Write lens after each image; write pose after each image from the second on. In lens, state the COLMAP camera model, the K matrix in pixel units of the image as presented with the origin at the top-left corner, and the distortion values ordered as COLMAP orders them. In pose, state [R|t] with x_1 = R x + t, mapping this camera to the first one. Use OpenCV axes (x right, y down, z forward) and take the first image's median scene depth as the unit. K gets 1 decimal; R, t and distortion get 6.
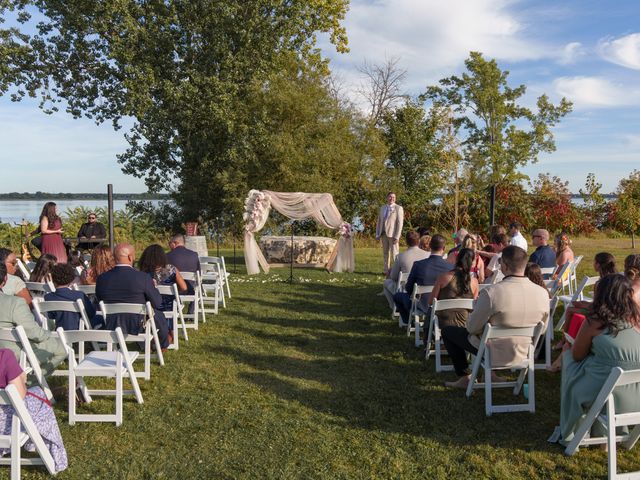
lens RADIAL K [[485.3, 0, 320.0], [0, 485.3, 240.0], [0, 0, 1]] dist [-0.001206, -0.006436]
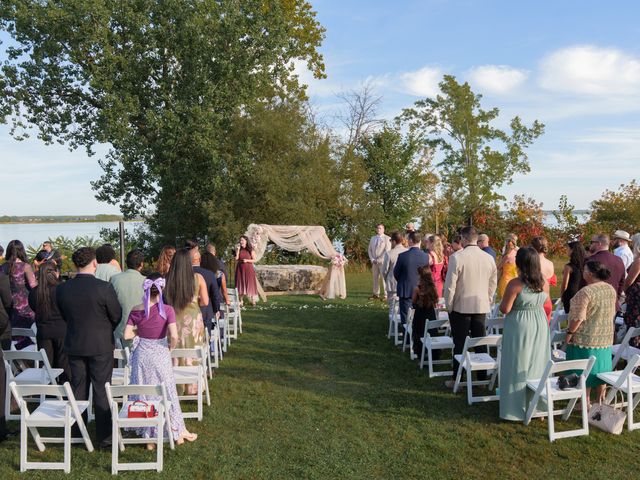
lens RADIAL K [[517.6, 0, 320.0], [0, 517.6, 240.0], [0, 0, 1]] dist [-0.001506, 0.001949]
pose [[0.998234, -0.015251, 0.057418, -0.019860], [0.017683, 0.998957, -0.042098, -0.006190], [-0.056716, 0.043039, 0.997462, -0.058782]]
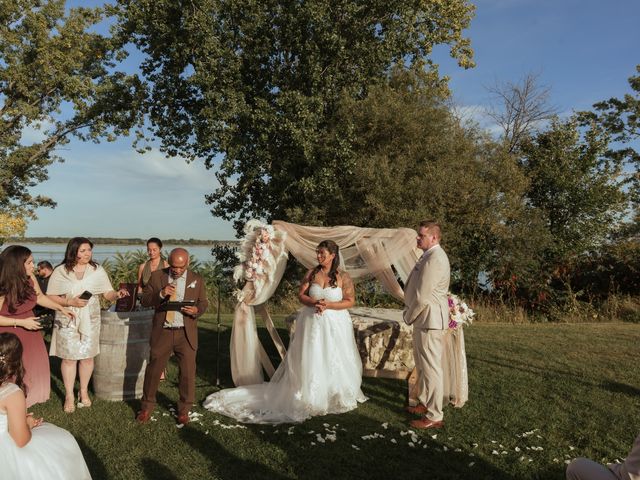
lens RADIAL K [[476.7, 0, 320.0], [0, 476.7, 240.0], [0, 0, 1]] dist [-0.001690, -0.002440]
pose [[0.965694, 0.011514, -0.259427, 0.020372], [-0.037695, 0.994651, -0.096169, -0.014163], [0.256932, 0.102649, 0.960963, 0.202530]]
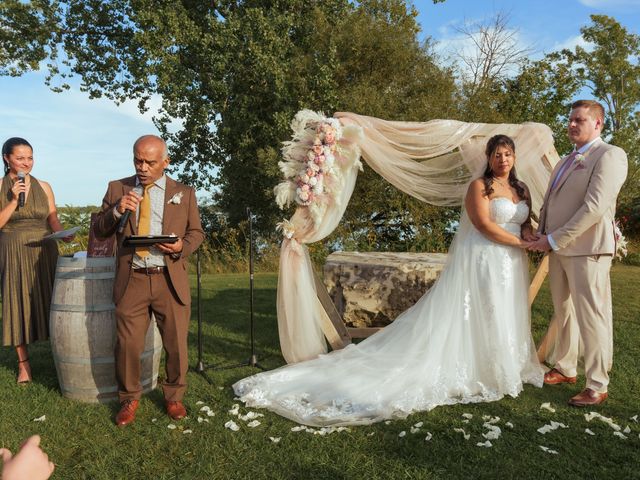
lens RADIAL K [[481.8, 0, 339.5], [0, 481.8, 253.9], [0, 0, 1]] dist [-0.000653, -0.004368]
pose [[0.996002, 0.004458, -0.089223, -0.032293], [-0.004054, 0.999981, 0.004709, -0.003834], [0.089242, -0.004328, 0.996001, 0.252885]]
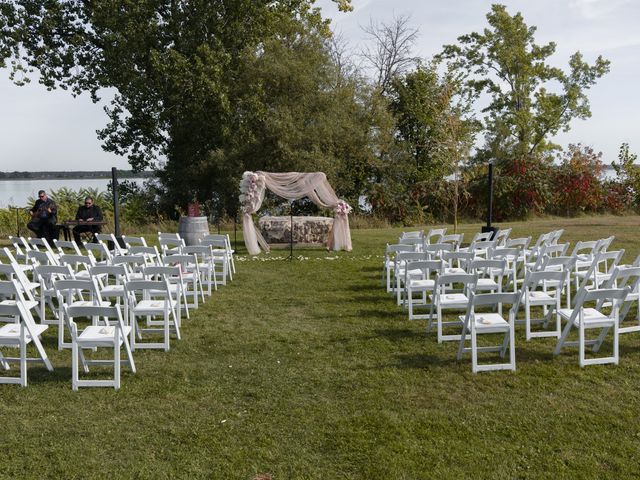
lens RADIAL K [[578.0, 0, 320.0], [0, 578.0, 240.0], [0, 0, 1]] dist [0.010792, -0.007411]
pose [[0.999881, -0.012436, -0.009171, 0.004592], [0.012691, 0.999520, 0.028270, 0.003400], [0.008815, -0.028383, 0.999558, -0.078418]]
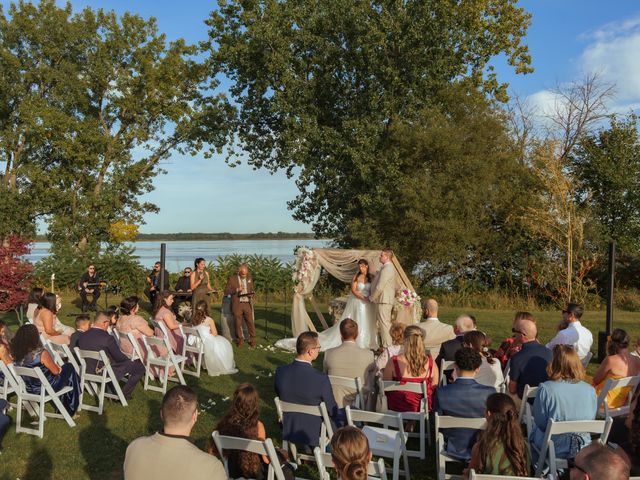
lens RADIAL K [[512.9, 0, 320.0], [0, 512.9, 240.0], [0, 0, 1]] dist [-0.002005, -0.000208]
pose [[0.901320, -0.003581, -0.433140, 0.113331], [-0.030787, 0.996907, -0.072307, -0.018126], [0.432059, 0.078507, 0.898422, 0.056307]]
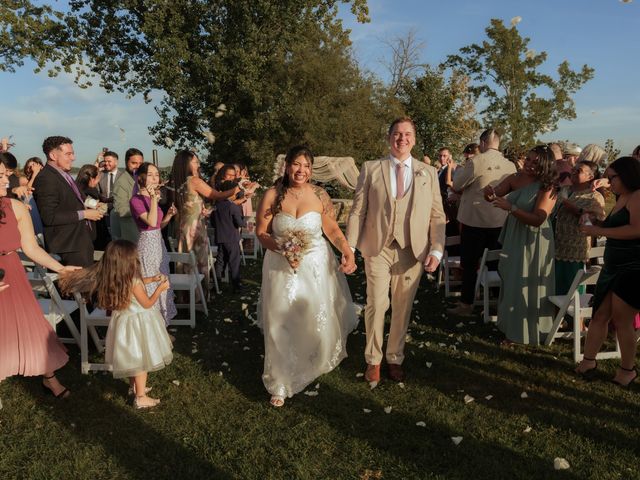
lens RADIAL K [[476.7, 0, 320.0], [0, 476.7, 240.0], [0, 0, 1]] dist [-0.001690, -0.002440]
pose [[0.999089, -0.002626, -0.042586, -0.003204], [0.005139, 0.998245, 0.058996, 0.009792], [0.042356, -0.059161, 0.997349, -0.028900]]
